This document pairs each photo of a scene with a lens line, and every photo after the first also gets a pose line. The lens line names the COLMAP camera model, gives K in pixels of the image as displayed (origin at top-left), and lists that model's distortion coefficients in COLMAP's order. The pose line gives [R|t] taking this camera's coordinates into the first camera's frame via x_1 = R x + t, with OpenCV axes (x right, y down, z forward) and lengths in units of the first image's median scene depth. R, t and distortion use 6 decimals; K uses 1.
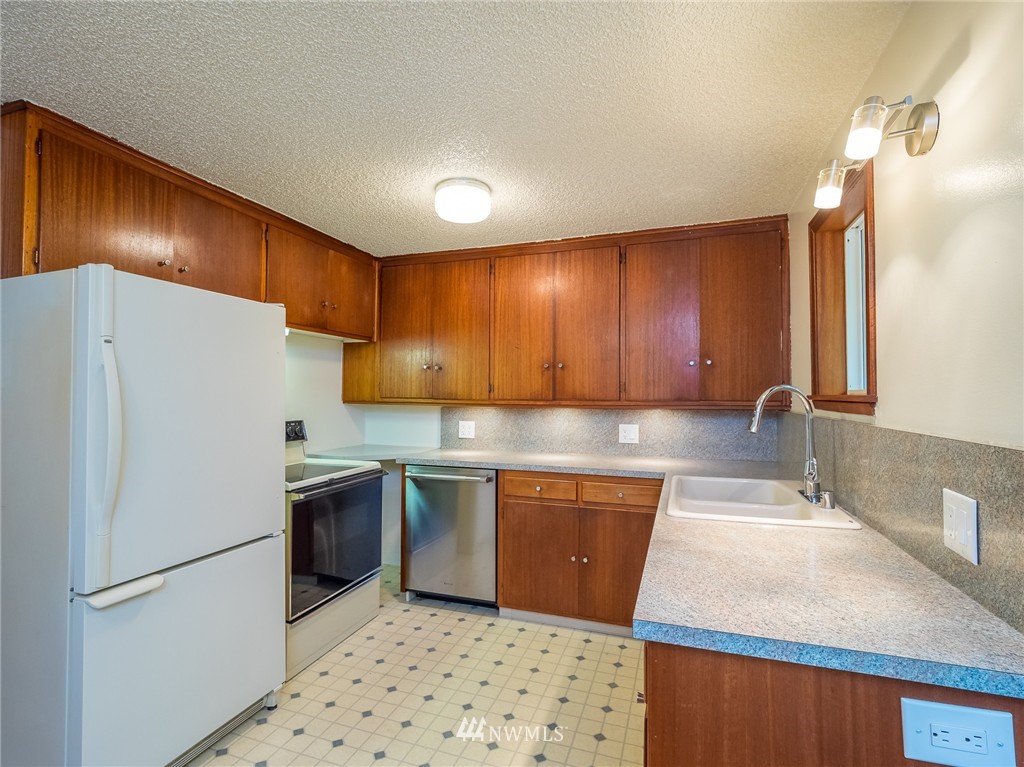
lens RADIAL K [[503.0, 0, 509.0], [0, 503.0, 384.6], [0, 0, 1]] dist [-0.005898, 0.004184]
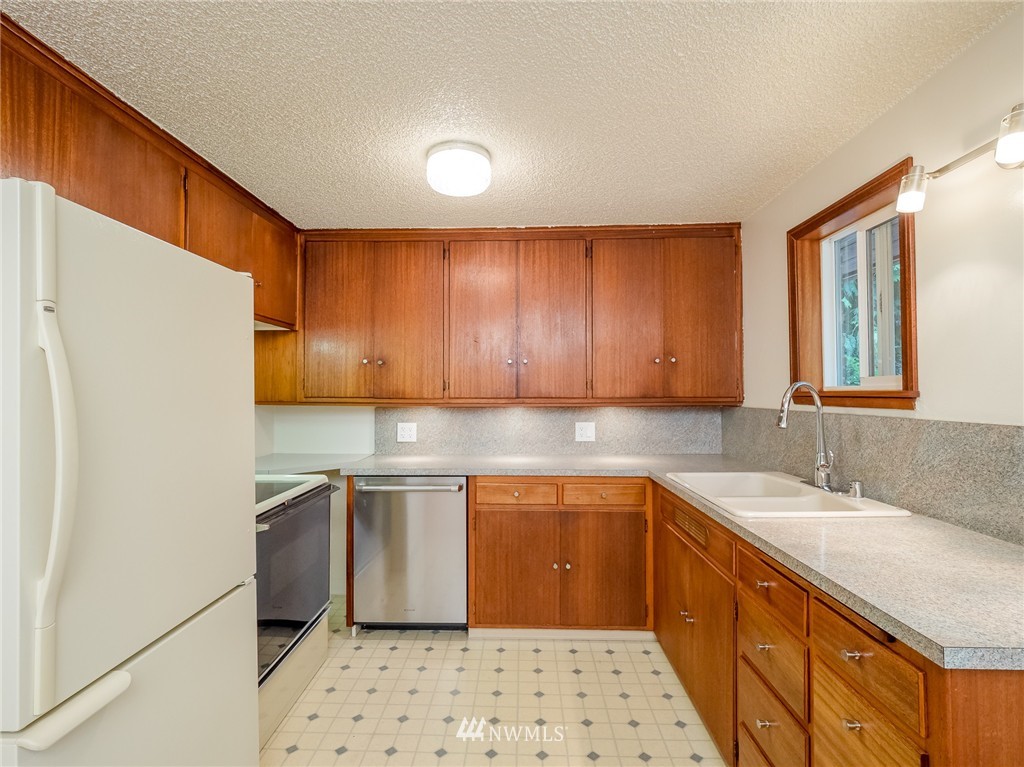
lens RADIAL K [[503.0, 0, 511.0], [0, 503.0, 384.4], [0, 0, 1]] dist [-0.005898, 0.004184]
pose [[0.953196, -0.000551, 0.302352, -0.227315], [-0.000447, 0.999995, 0.003230, 0.002260], [-0.302352, -0.003214, 0.953191, 0.122721]]
